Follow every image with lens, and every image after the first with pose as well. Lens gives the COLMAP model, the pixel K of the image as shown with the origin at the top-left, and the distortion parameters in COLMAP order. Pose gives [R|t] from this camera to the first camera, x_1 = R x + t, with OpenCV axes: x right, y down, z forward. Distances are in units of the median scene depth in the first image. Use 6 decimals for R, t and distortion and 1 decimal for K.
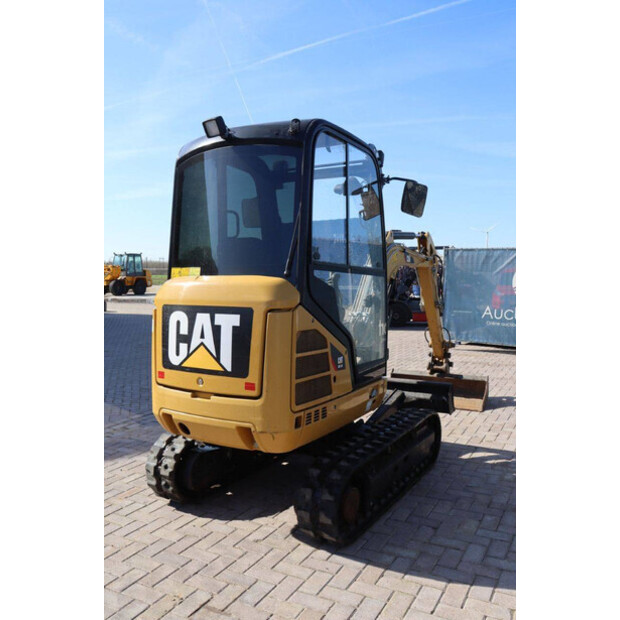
lens RADIAL K [[548.9, 0, 308.1], [0, 548.9, 303.6], [0, 0, 1]] dist [-0.078157, -0.002881]
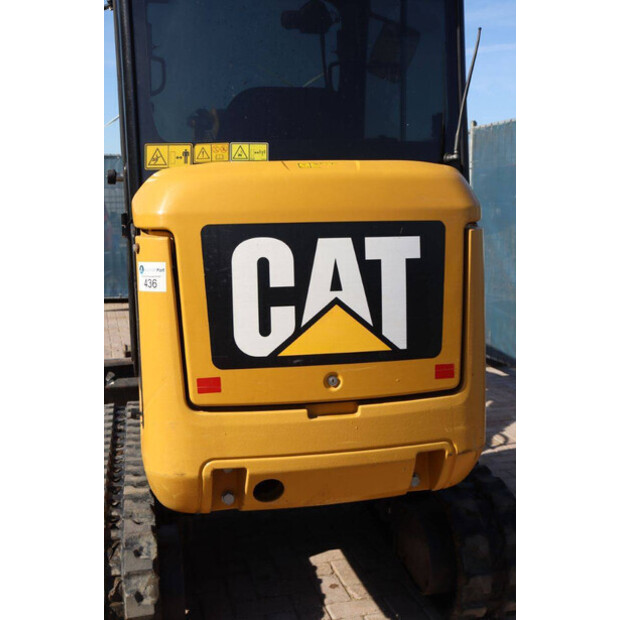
lens RADIAL K [[808.7, 0, 305.1], [0, 808.7, 313.8], [0, 0, 1]] dist [0.060722, 0.000000]
pose [[0.734950, -0.098831, 0.670881, -0.689157], [0.047903, 0.994418, 0.094014, 0.015786], [-0.676428, -0.036959, 0.735581, 0.495764]]
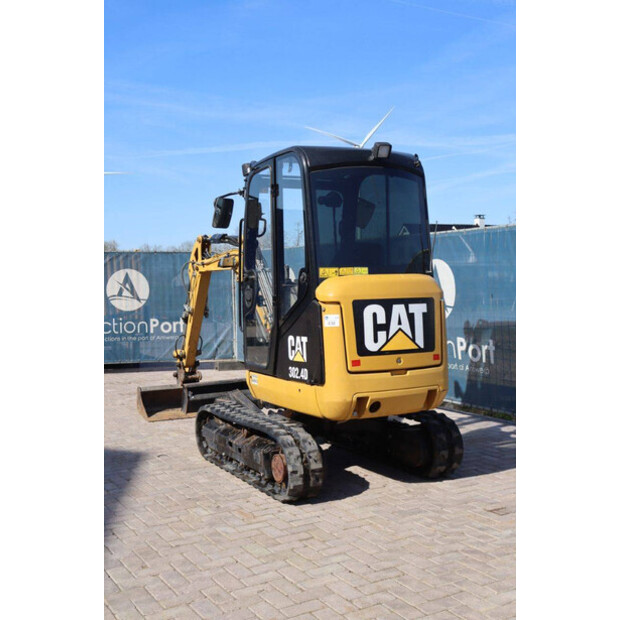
lens RADIAL K [[808.7, 0, 309.6], [0, 808.7, 310.9], [0, 0, 1]] dist [0.060722, 0.000000]
pose [[0.516306, -0.037504, 0.855583, -1.841985], [0.063117, 0.997990, 0.005658, 0.009213], [-0.854075, 0.051081, 0.517635, 0.233236]]
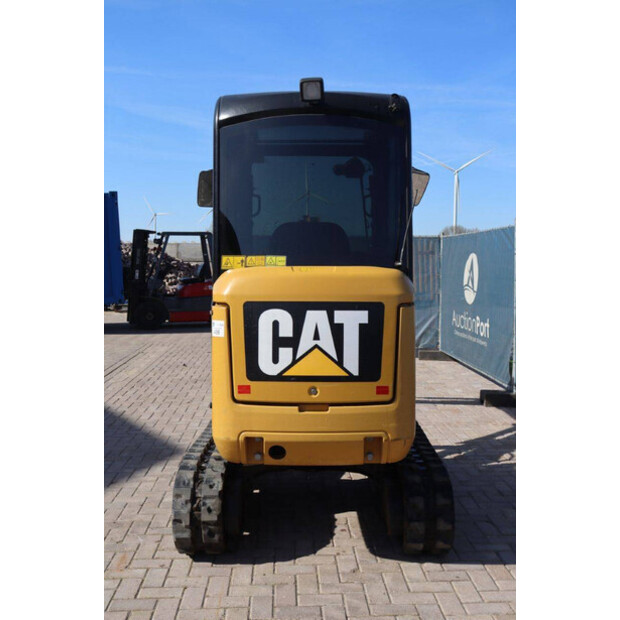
lens RADIAL K [[702.6, 0, 305.5], [0, 702.6, 310.6], [0, 0, 1]] dist [-0.032188, 0.000000]
pose [[0.865579, -0.025354, 0.500130, -0.749565], [0.020779, 0.999676, 0.014716, 0.001551], [-0.500341, -0.002346, 0.865825, 0.066675]]
